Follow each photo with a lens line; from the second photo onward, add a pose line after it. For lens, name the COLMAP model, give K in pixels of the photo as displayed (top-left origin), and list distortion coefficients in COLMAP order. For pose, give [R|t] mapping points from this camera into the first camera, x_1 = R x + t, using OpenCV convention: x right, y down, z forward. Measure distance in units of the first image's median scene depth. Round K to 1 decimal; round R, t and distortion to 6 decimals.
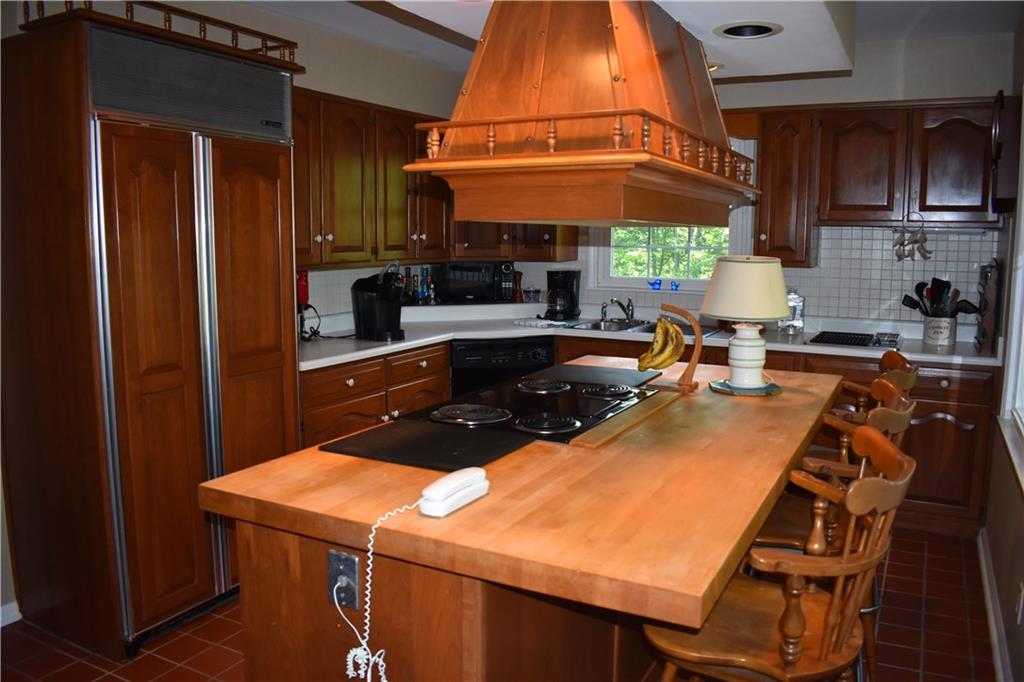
lens RADIAL K [[798.3, 0, 511.5], [0, 798.3, 339.8], [0, 0, 1]] dist [-0.075940, -0.002222]
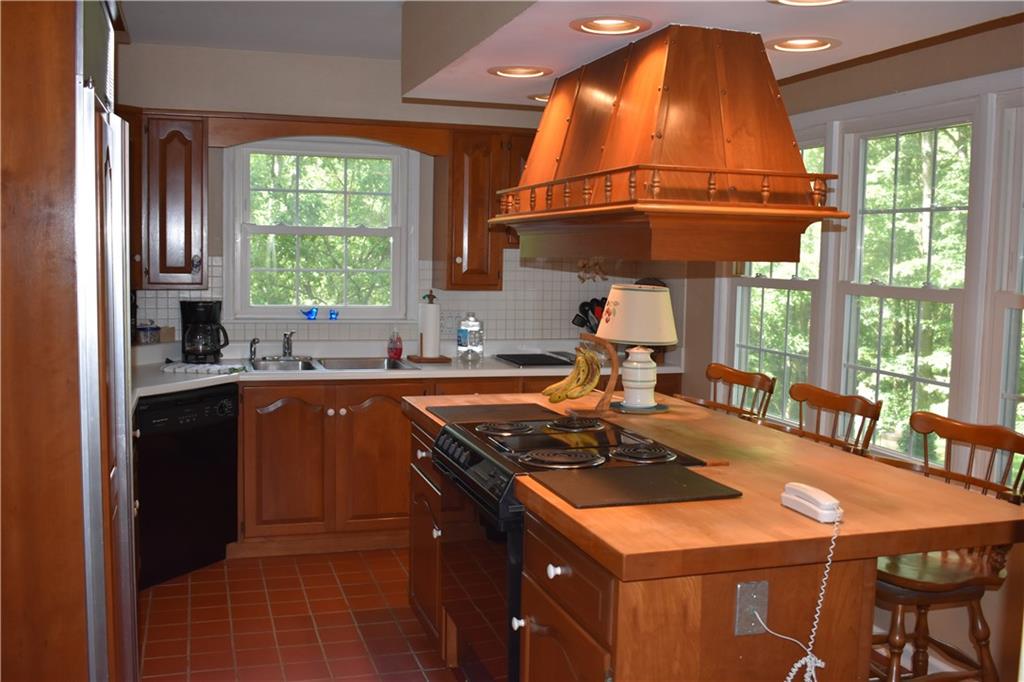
lens RADIAL K [[1016.9, 0, 512.2], [0, 1016.9, 340.6], [0, 0, 1]] dist [-0.074330, 0.000000]
pose [[0.706282, -0.053255, 0.705925, -0.788787], [0.076289, 0.997085, -0.001107, -0.041926], [-0.703808, 0.054636, 0.708286, 0.152185]]
